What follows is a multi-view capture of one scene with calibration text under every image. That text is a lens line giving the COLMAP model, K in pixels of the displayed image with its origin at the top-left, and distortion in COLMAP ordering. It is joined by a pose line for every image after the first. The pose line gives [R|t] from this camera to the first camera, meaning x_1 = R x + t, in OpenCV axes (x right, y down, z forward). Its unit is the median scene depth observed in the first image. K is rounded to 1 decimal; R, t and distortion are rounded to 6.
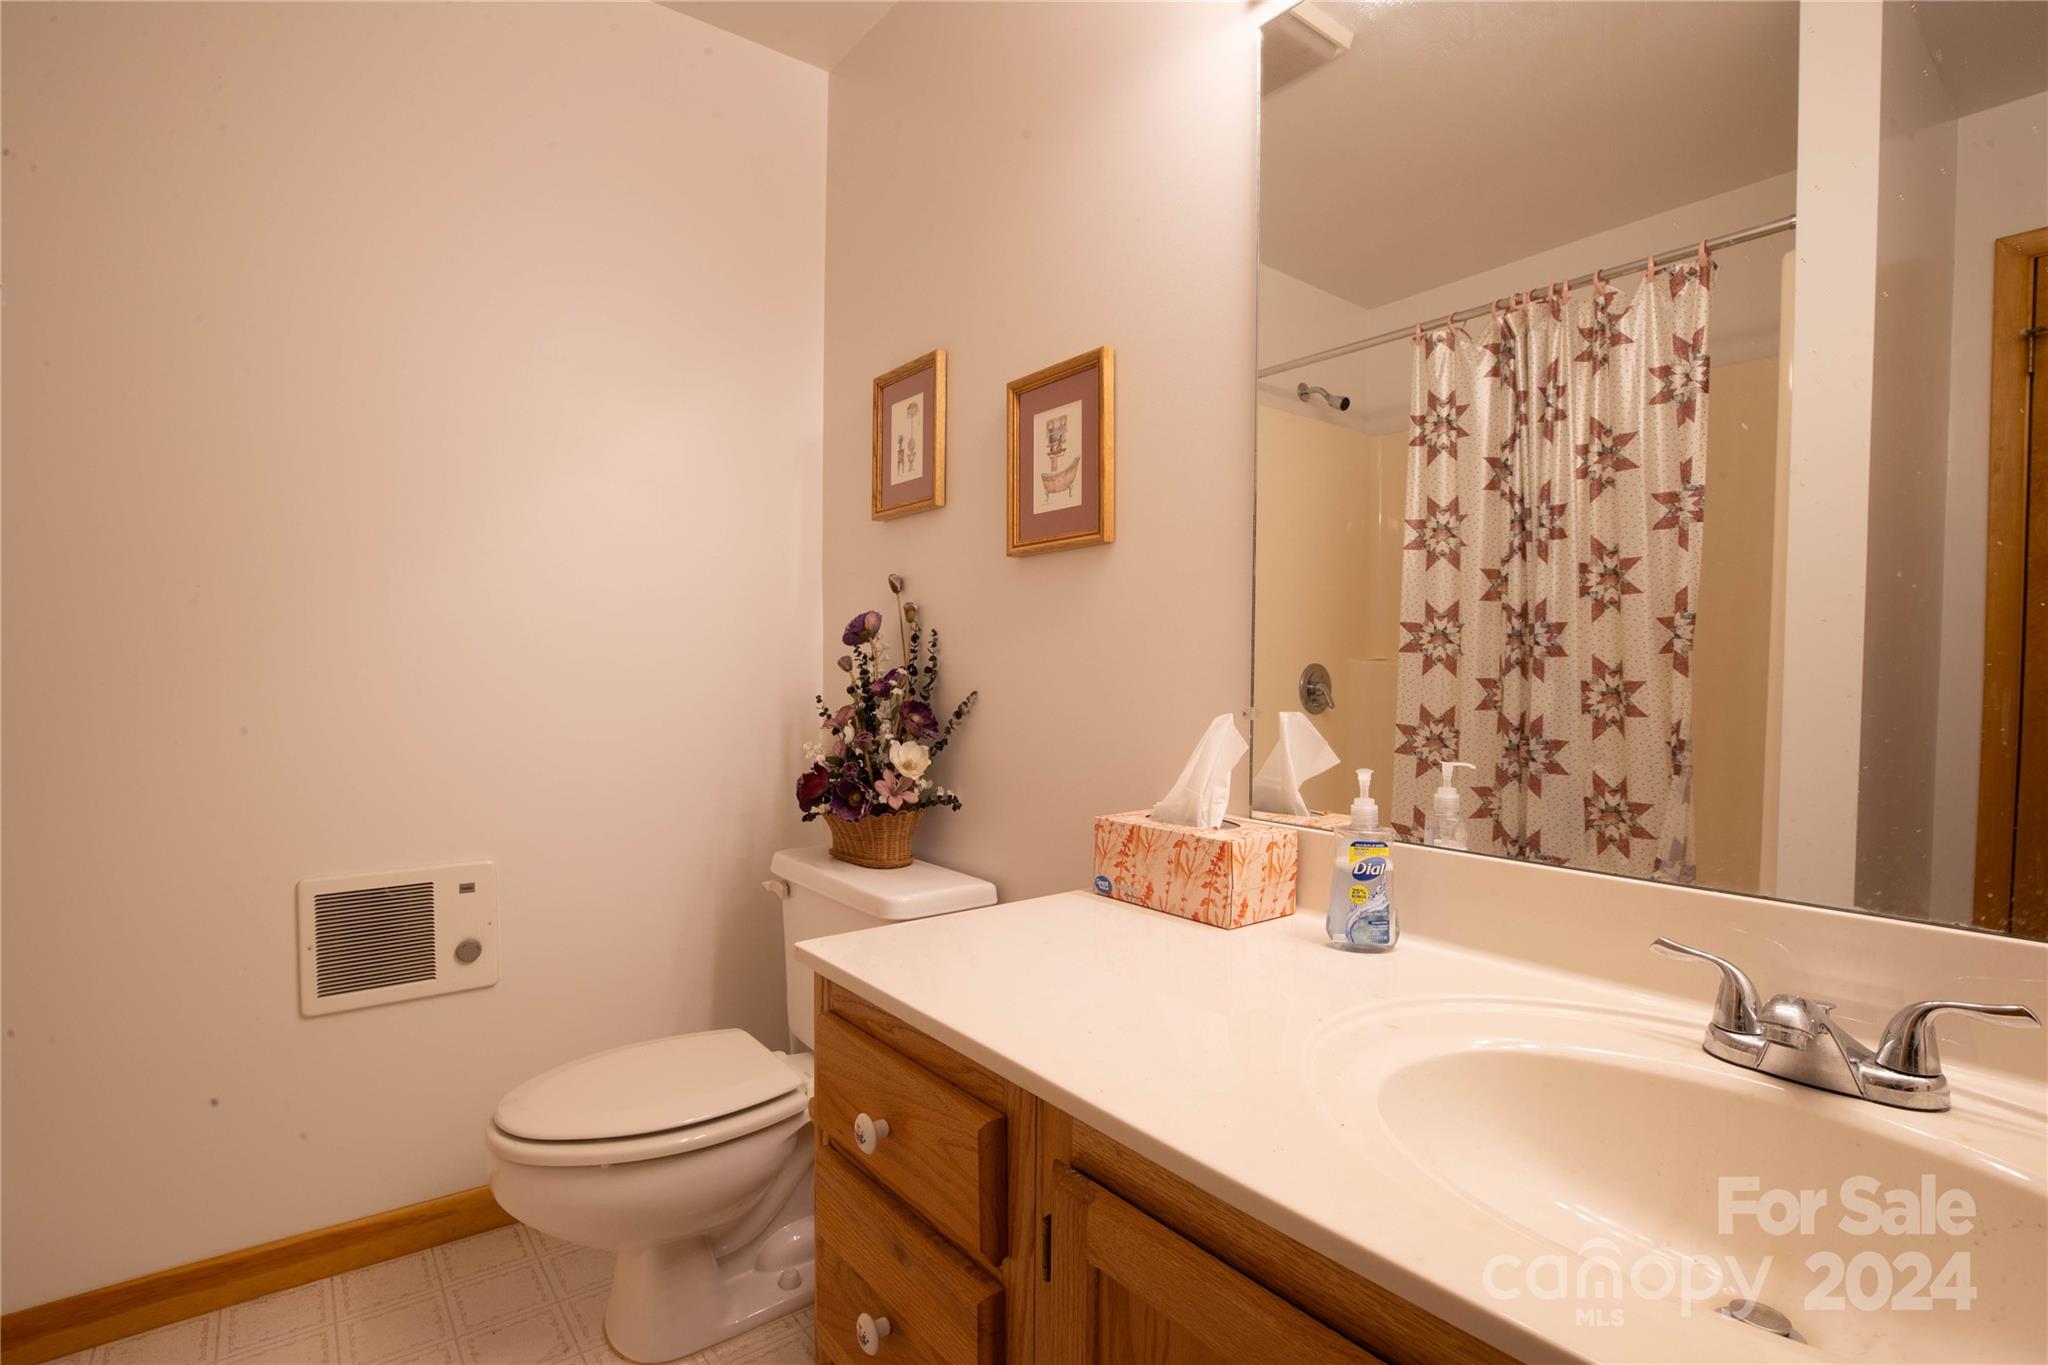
lens RADIAL K [[975.5, 0, 1027.1], [0, 975.5, 691.0], [0, 0, 1]] dist [-0.026469, 0.001635]
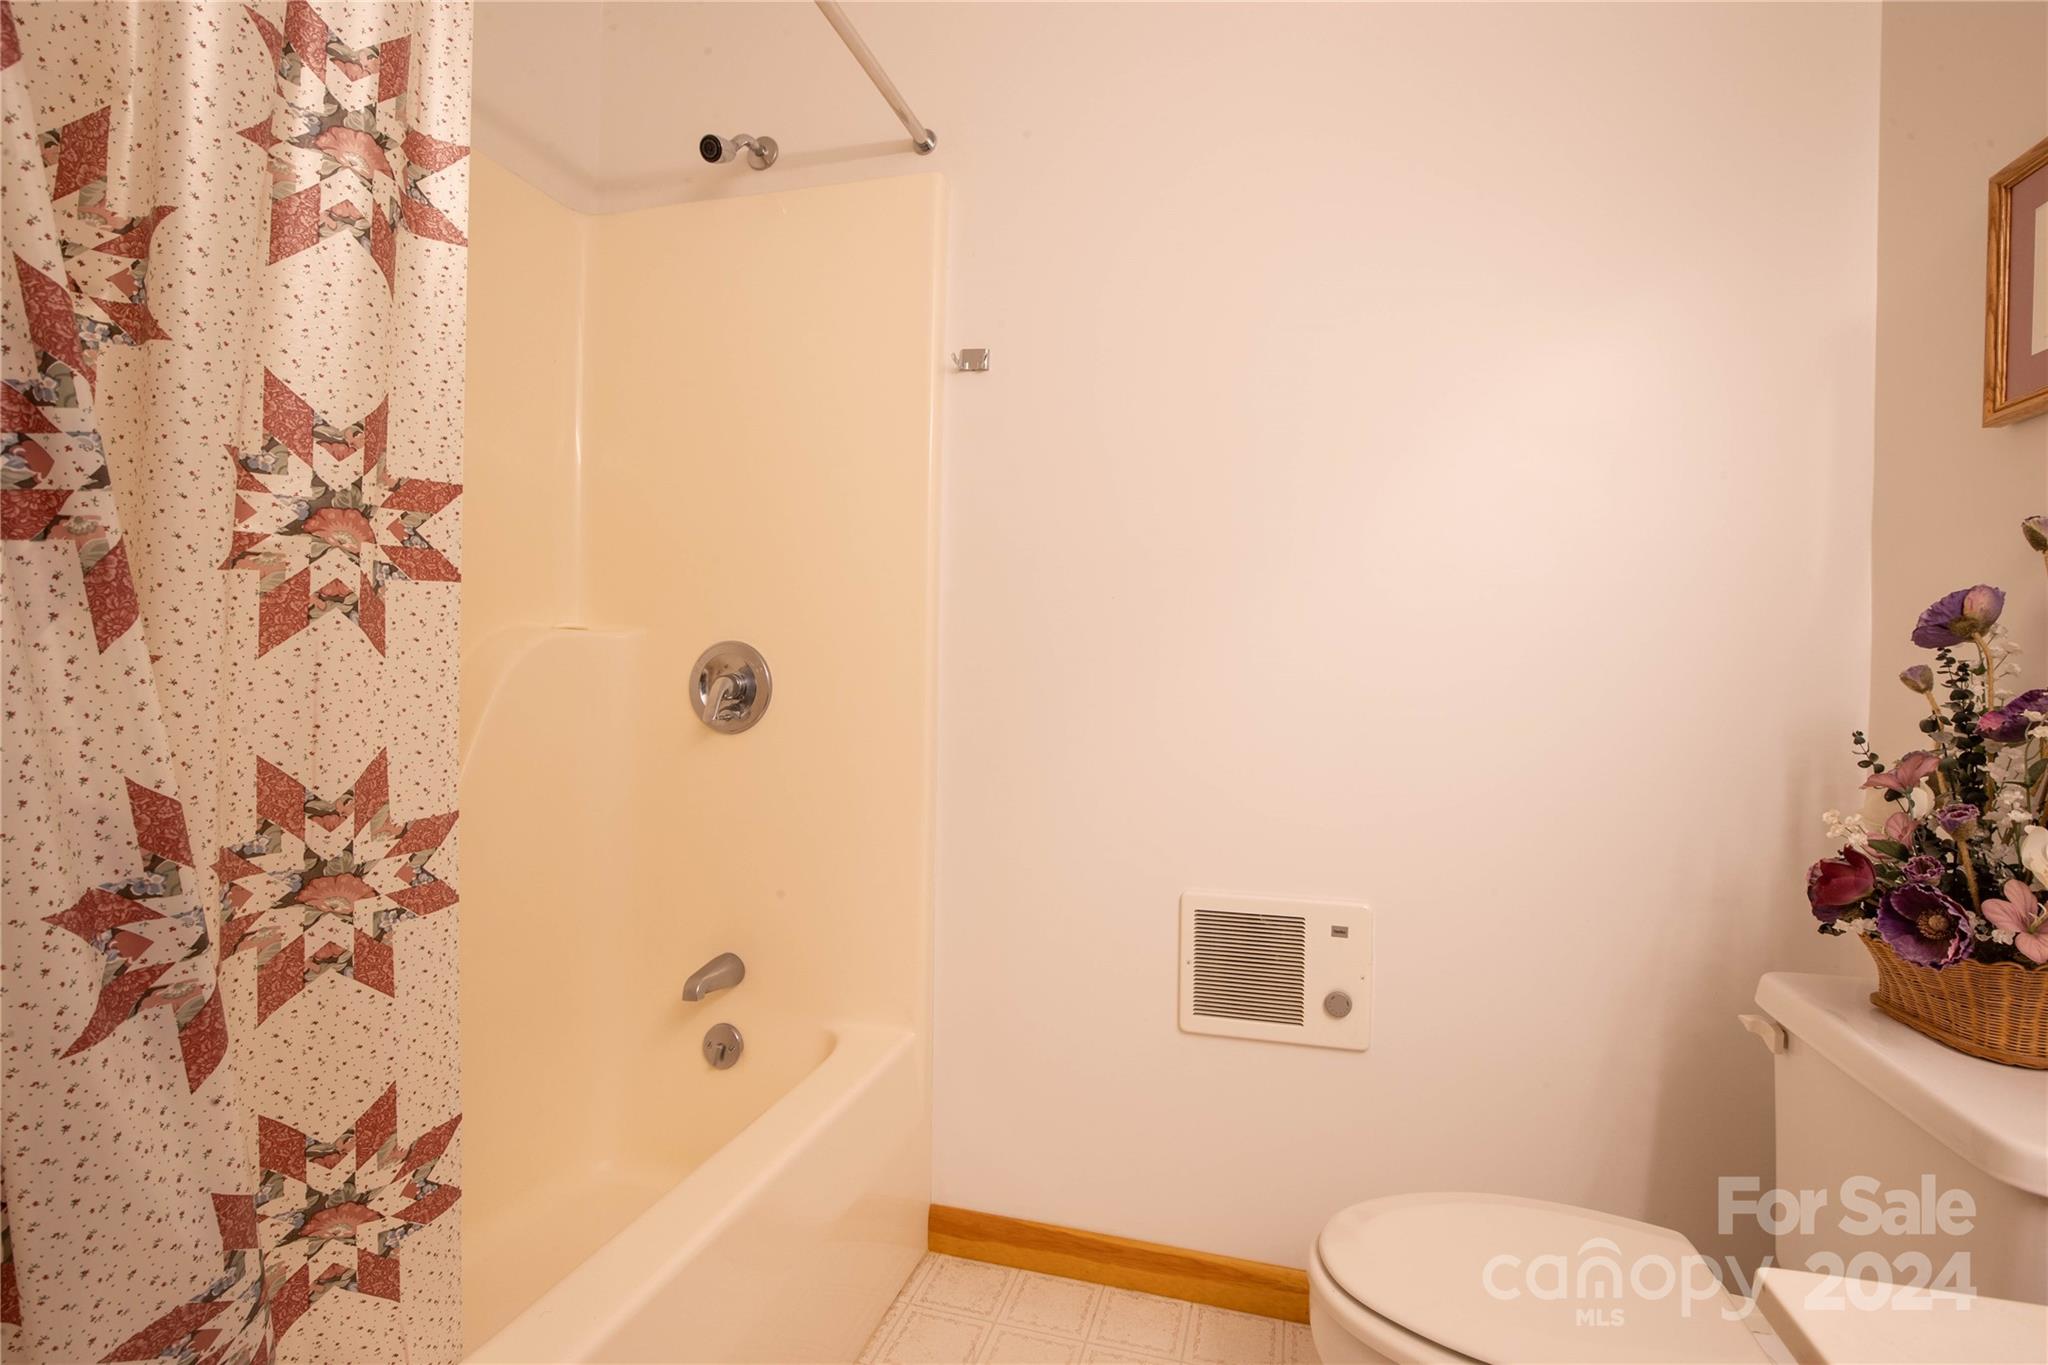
lens RADIAL K [[975.5, 0, 1023.1], [0, 975.5, 689.6], [0, 0, 1]] dist [-0.026469, 0.001635]
pose [[0.595236, 0.017258, -0.803365, -0.049526], [-0.033767, 0.999423, -0.003549, -0.002008], [0.802841, 0.029240, 0.595476, 0.246747]]
